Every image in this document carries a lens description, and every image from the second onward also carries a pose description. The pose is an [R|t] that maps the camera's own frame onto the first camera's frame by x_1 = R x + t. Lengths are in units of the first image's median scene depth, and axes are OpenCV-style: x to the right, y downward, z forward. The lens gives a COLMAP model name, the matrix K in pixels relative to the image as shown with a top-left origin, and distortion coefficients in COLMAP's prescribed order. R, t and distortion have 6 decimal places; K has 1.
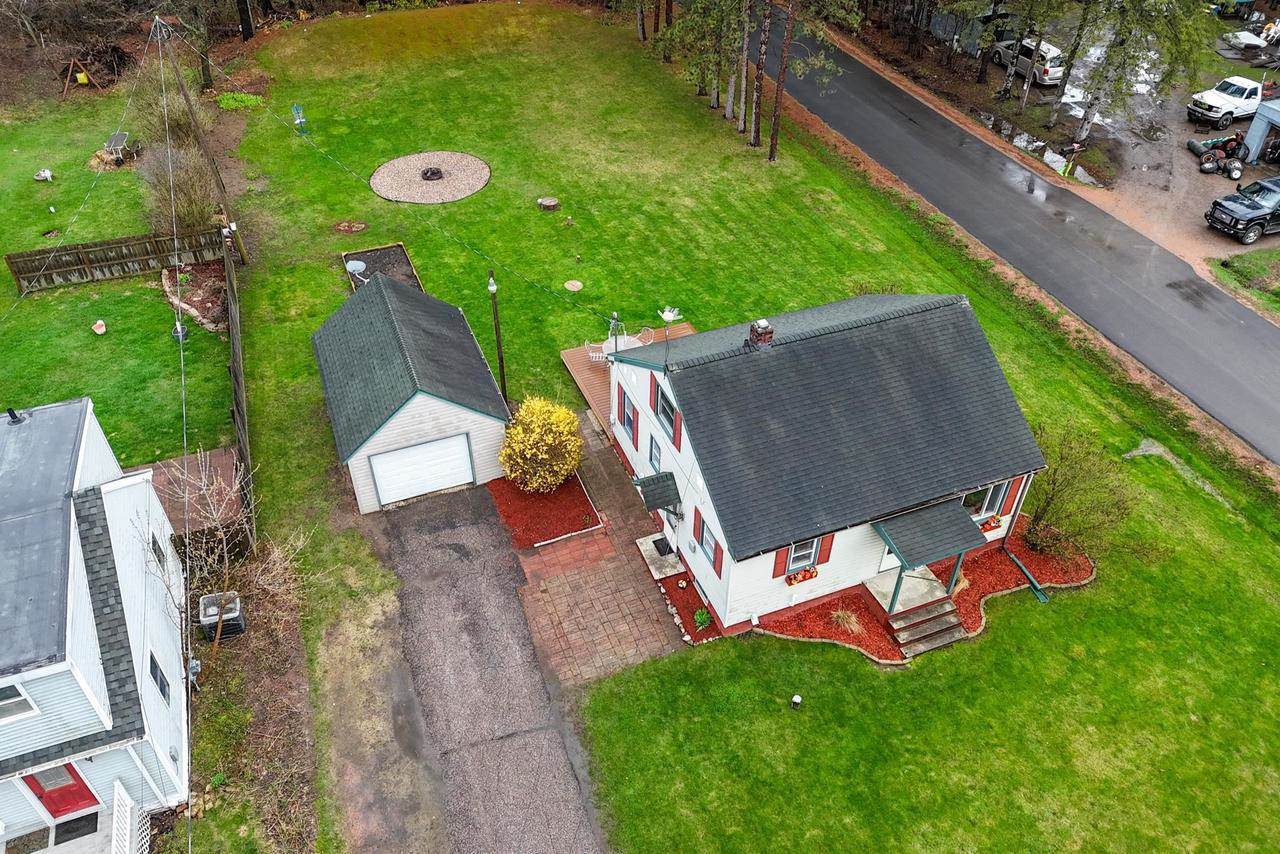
lens RADIAL K [[935.2, 0, 637.1], [0, 935.2, 426.0], [0, 0, 1]] dist [0.093244, -0.101249]
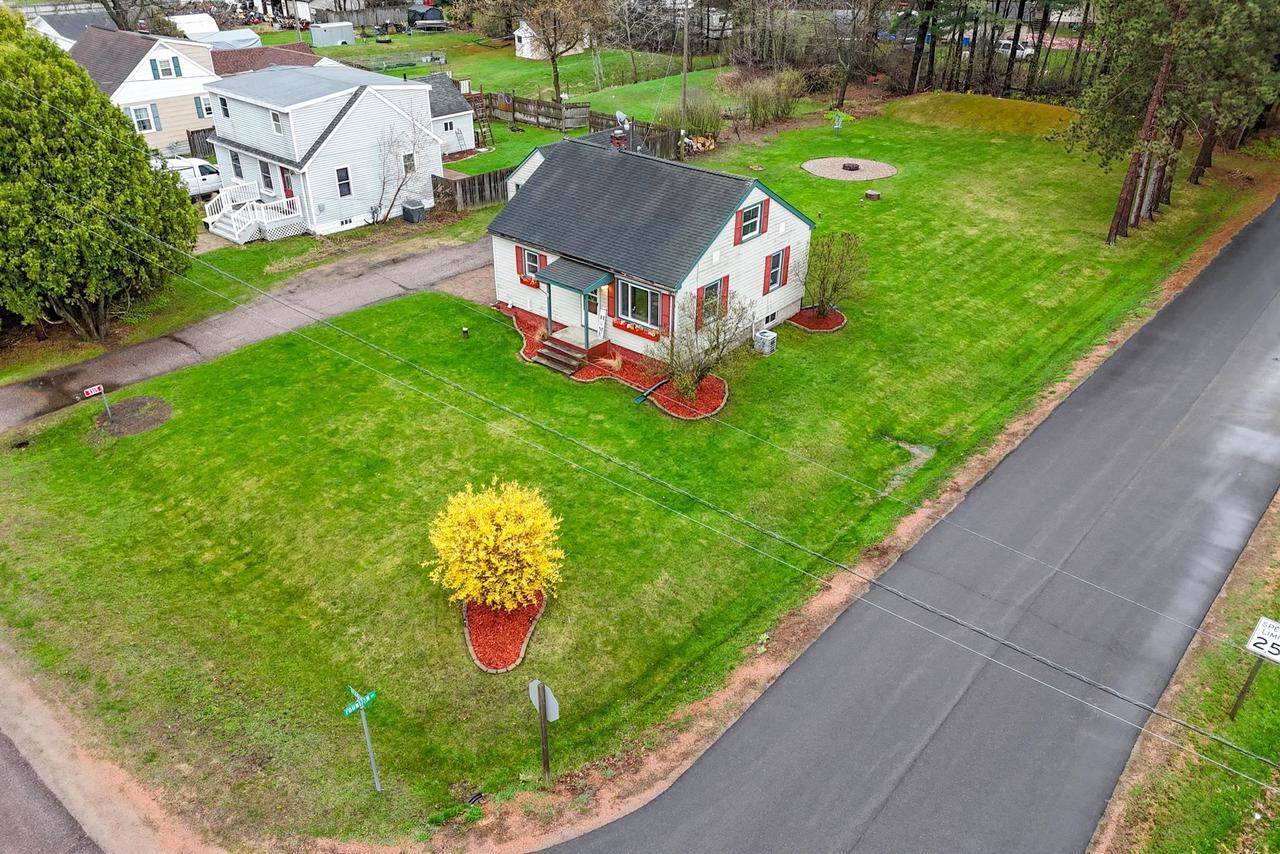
lens RADIAL K [[935.2, 0, 637.1], [0, 935.2, 426.0], [0, 0, 1]] dist [0.093244, -0.101249]
pose [[0.468949, 0.436895, -0.767600, 1.263007], [-0.579165, 0.808262, 0.106210, 0.074955], [0.666825, 0.394760, 0.632068, 0.231266]]
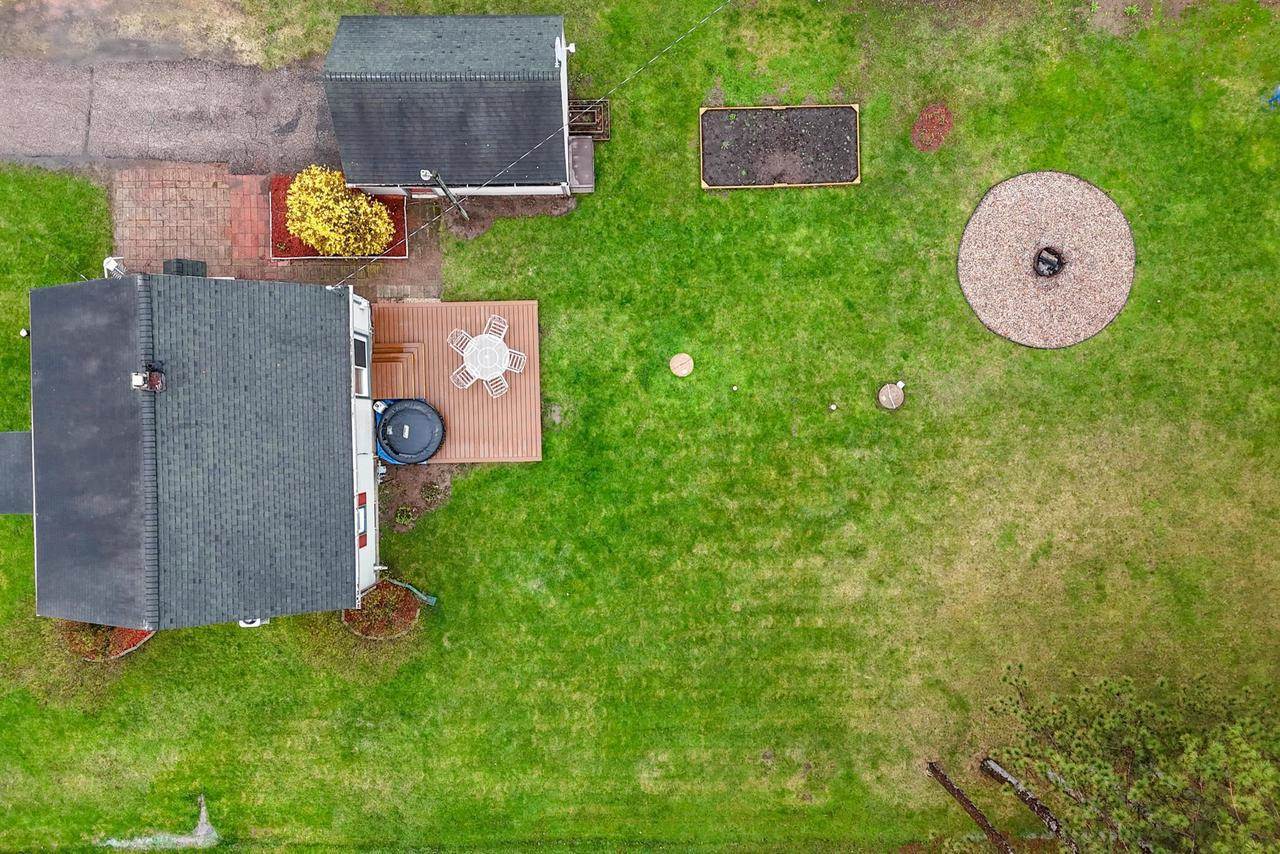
lens RADIAL K [[935.2, 0, 637.1], [0, 935.2, 426.0], [0, 0, 1]] dist [0.093244, -0.101249]
pose [[-0.355081, 0.934772, -0.010915, 0.005435], [-0.625156, -0.228758, 0.746224, -0.998101], [0.695052, 0.271794, 0.665605, 0.614967]]
